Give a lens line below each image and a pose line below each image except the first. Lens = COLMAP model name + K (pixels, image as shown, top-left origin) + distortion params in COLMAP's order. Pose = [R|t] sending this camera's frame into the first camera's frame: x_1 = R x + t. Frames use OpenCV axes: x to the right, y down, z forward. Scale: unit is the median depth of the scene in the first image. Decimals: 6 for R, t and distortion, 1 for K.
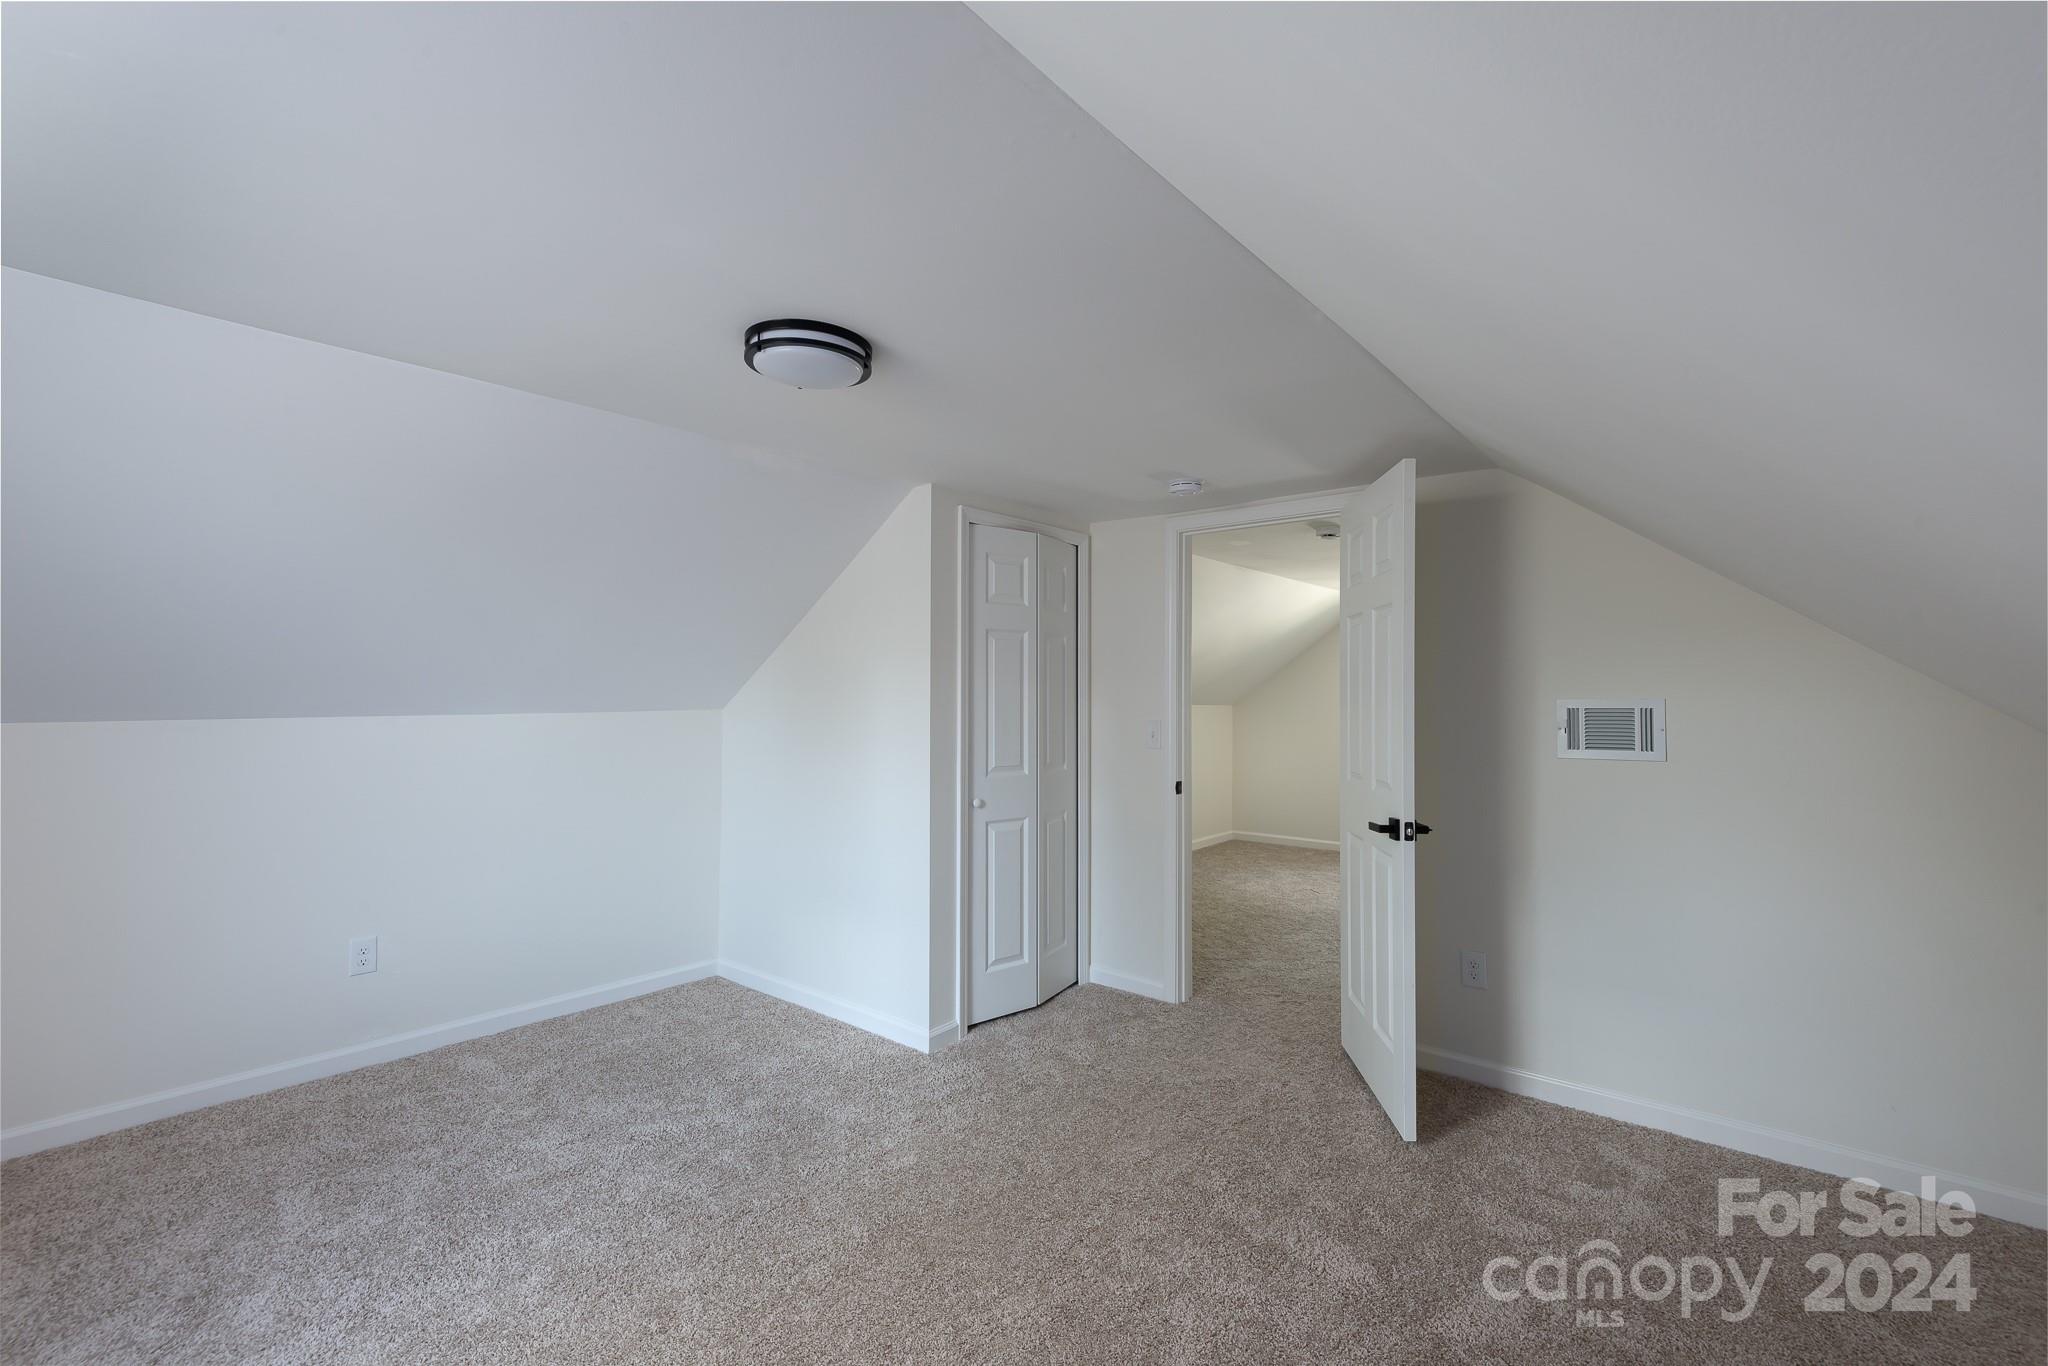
lens RADIAL K [[928.0, 0, 1015.5], [0, 928.0, 688.6], [0, 0, 1]] dist [0.045270, -0.031030]
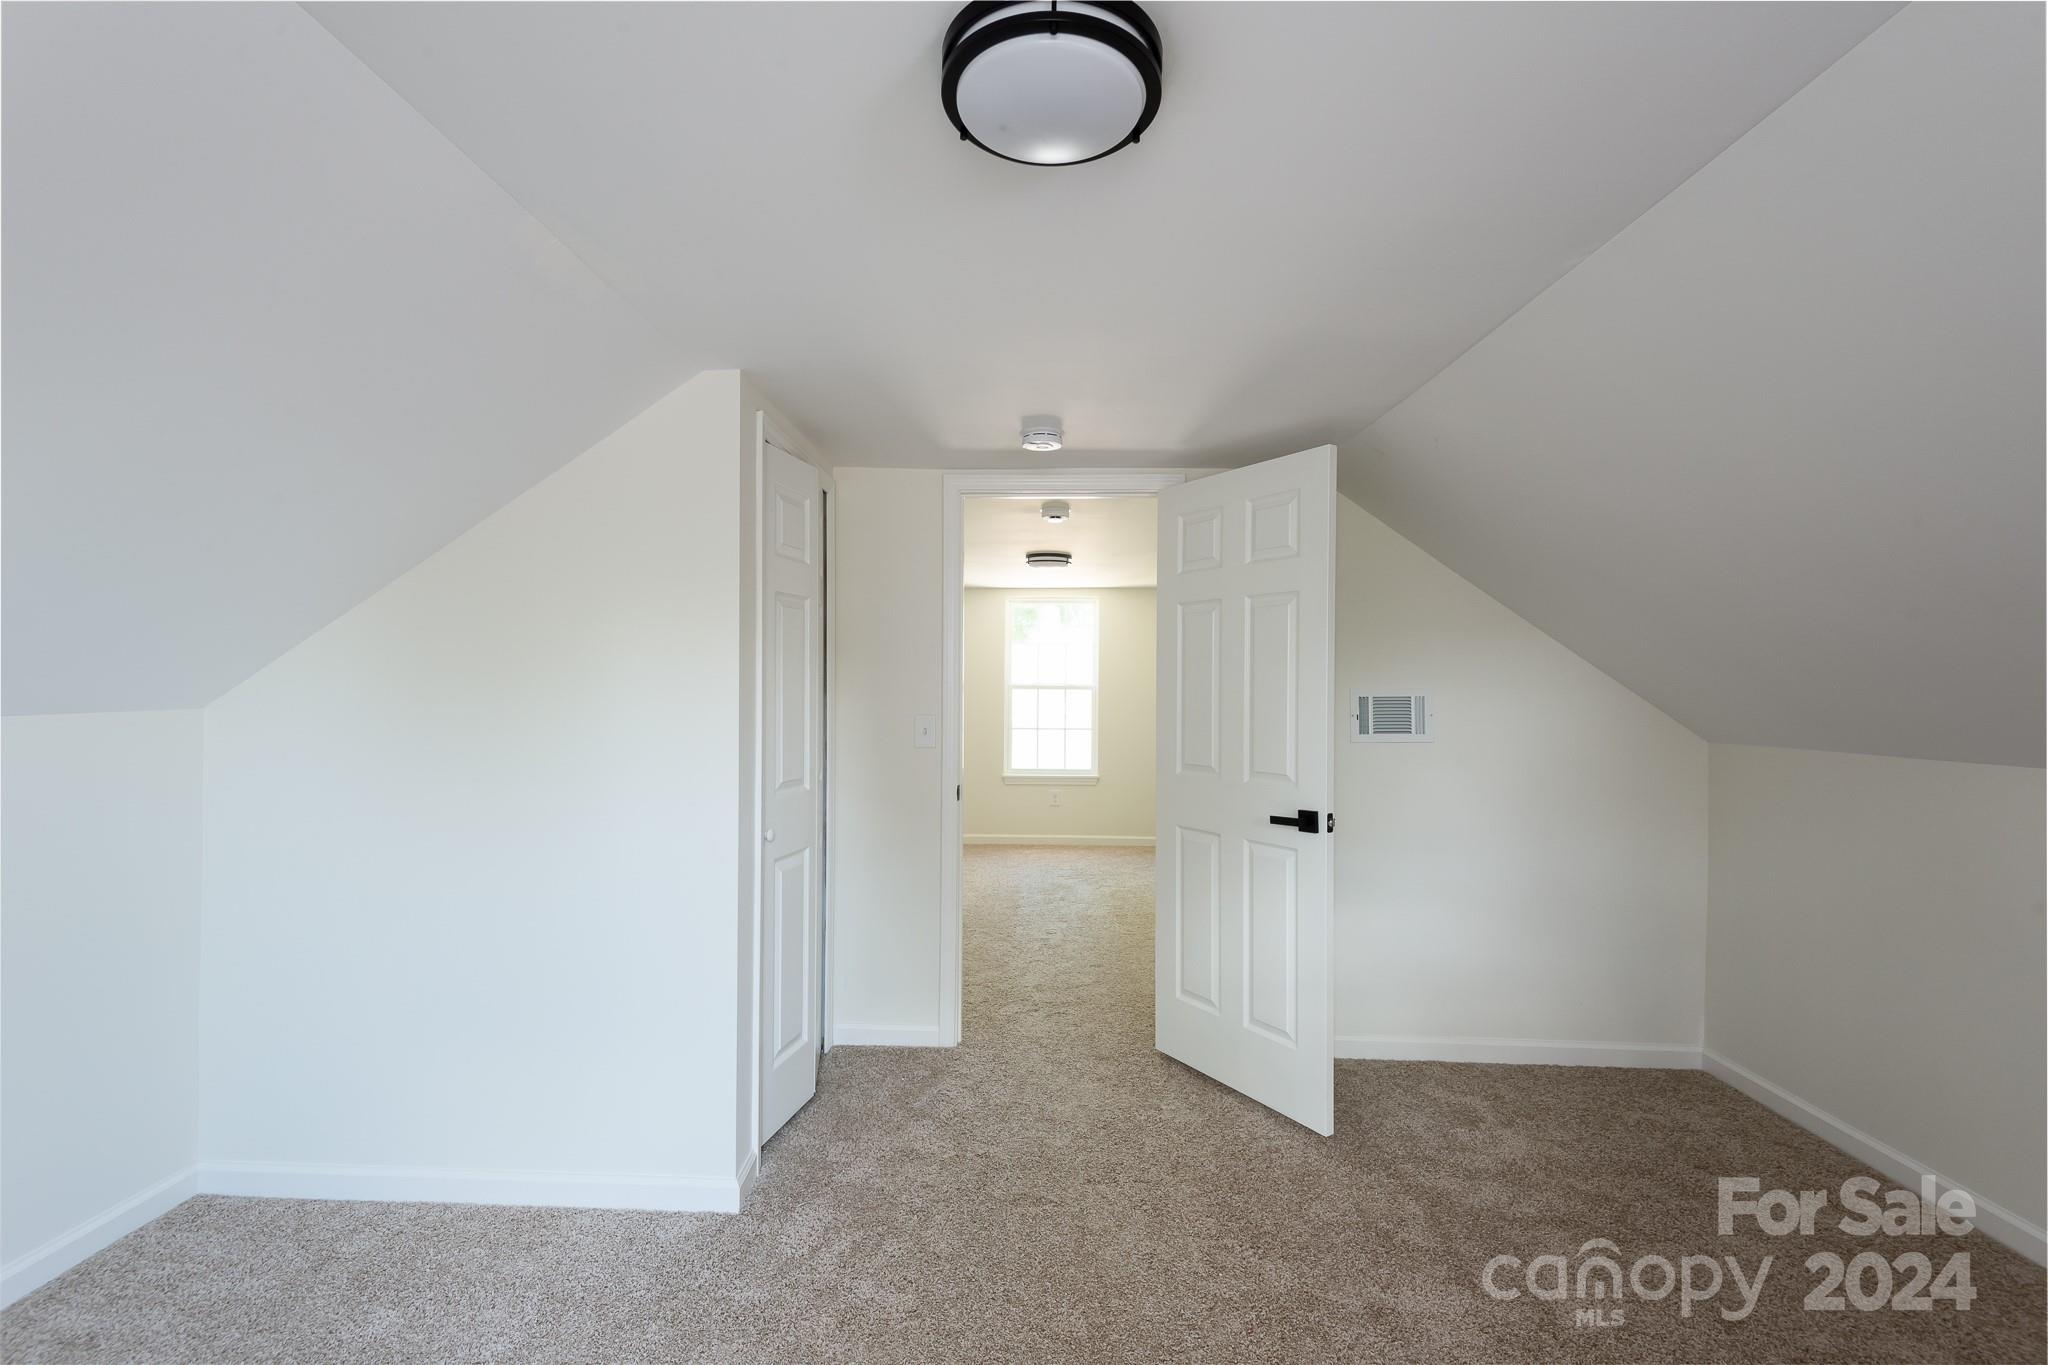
lens RADIAL K [[928.0, 0, 1015.5], [0, 928.0, 688.1], [0, 0, 1]] dist [0.045270, -0.031030]
pose [[0.783306, 0.000479, 0.621636, -0.340128], [-0.007527, 0.999934, 0.008715, 0.003367], [-0.621590, -0.011506, 0.783258, 0.327445]]
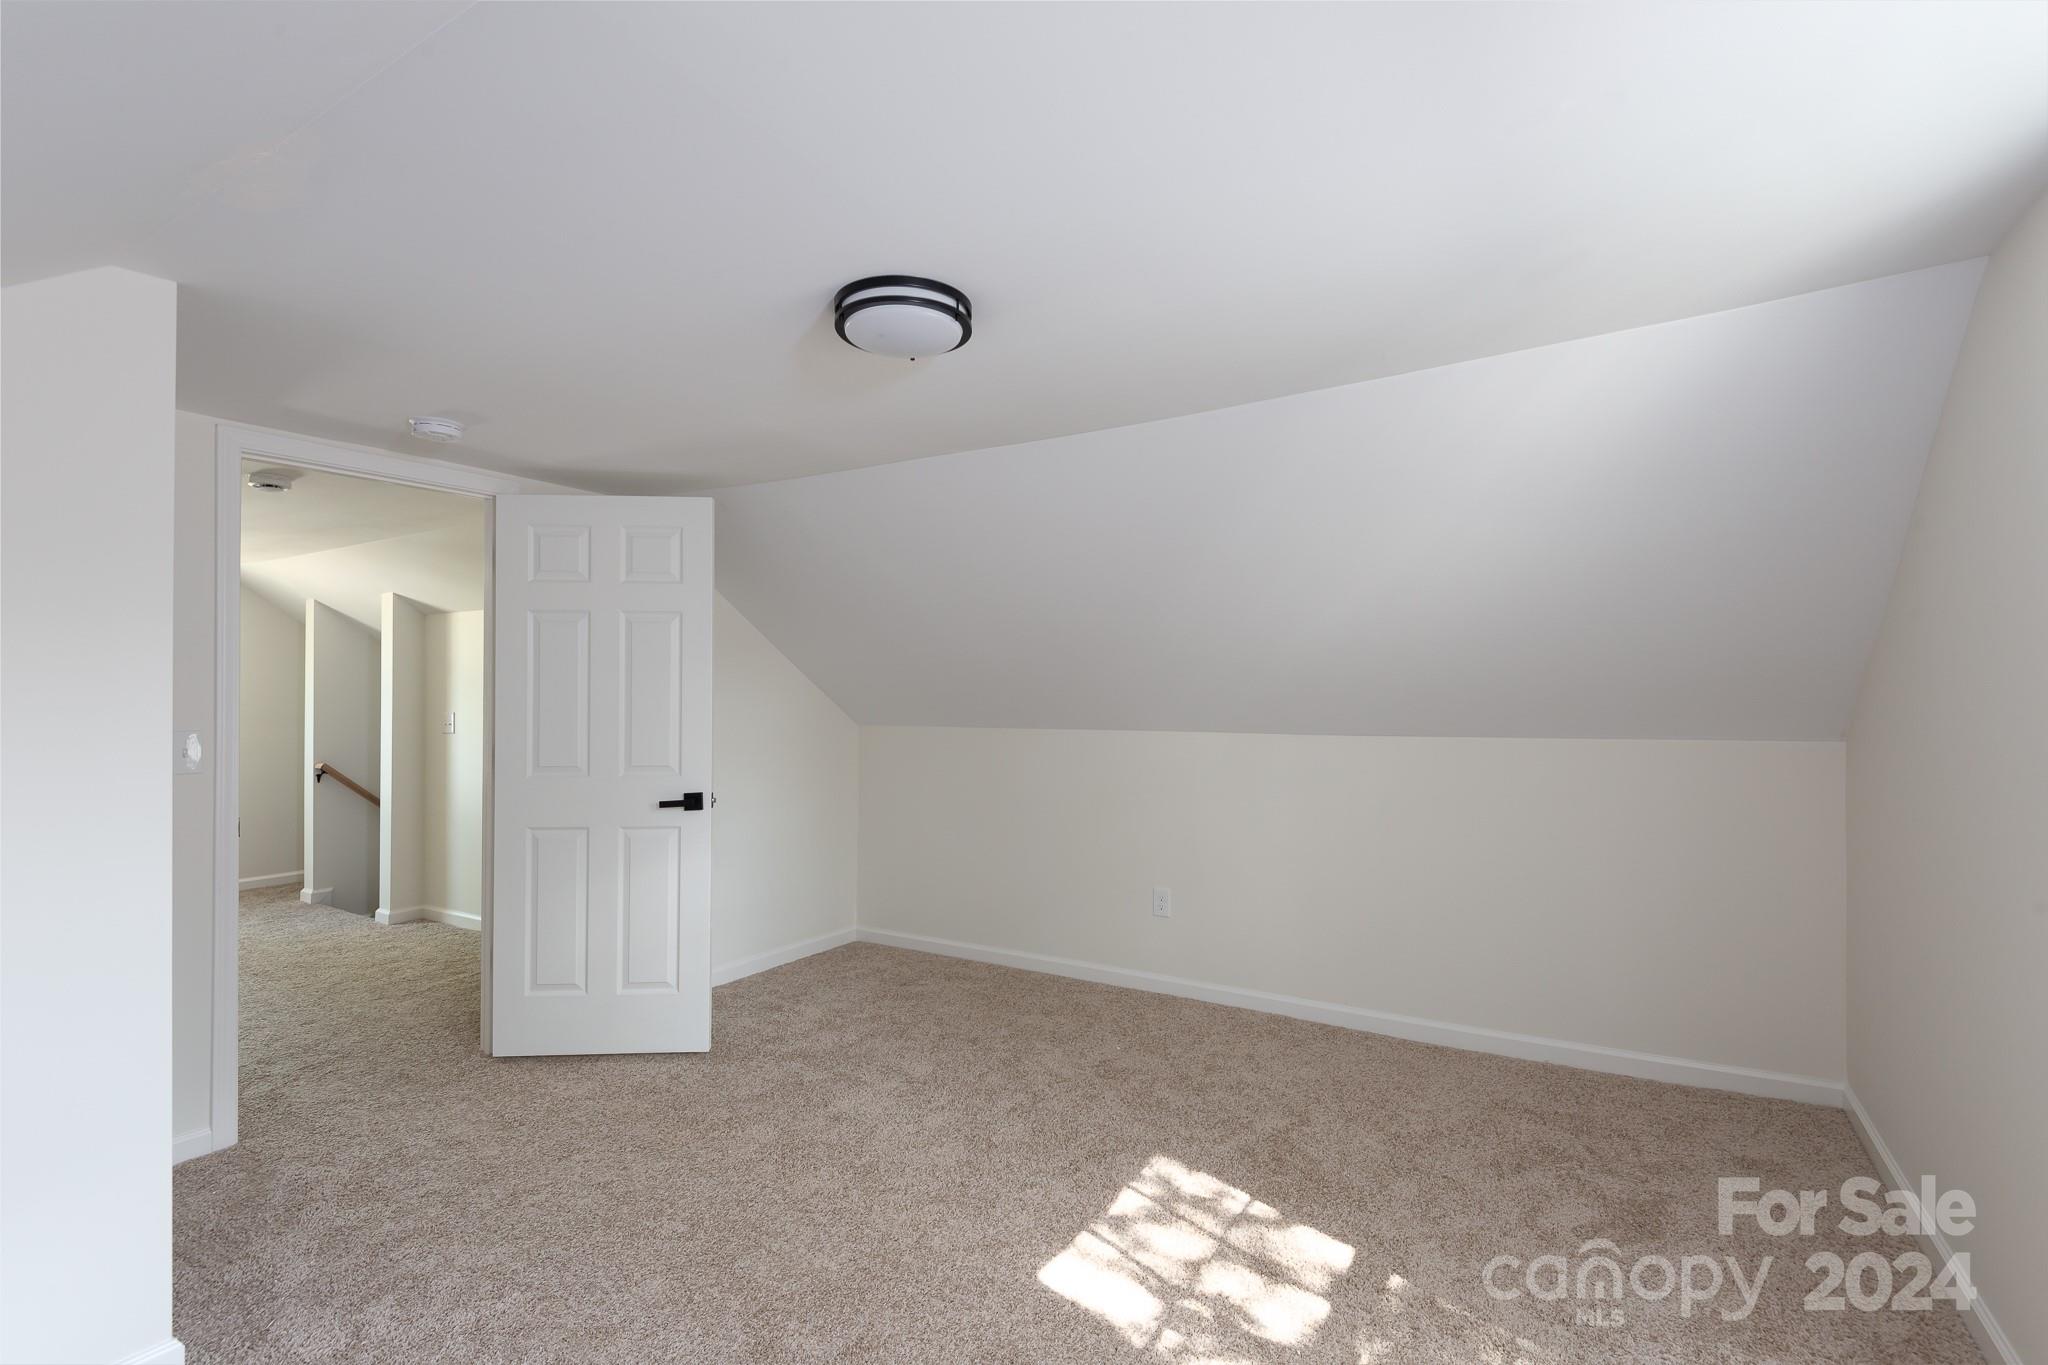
lens RADIAL K [[928.0, 0, 1015.5], [0, 928.0, 688.1], [0, 0, 1]] dist [0.045270, -0.031030]
pose [[-0.143346, 0.002679, 0.989669, -0.646011], [-0.005902, 0.999976, -0.003562, 0.004986], [-0.989655, -0.006352, -0.143326, 0.585435]]
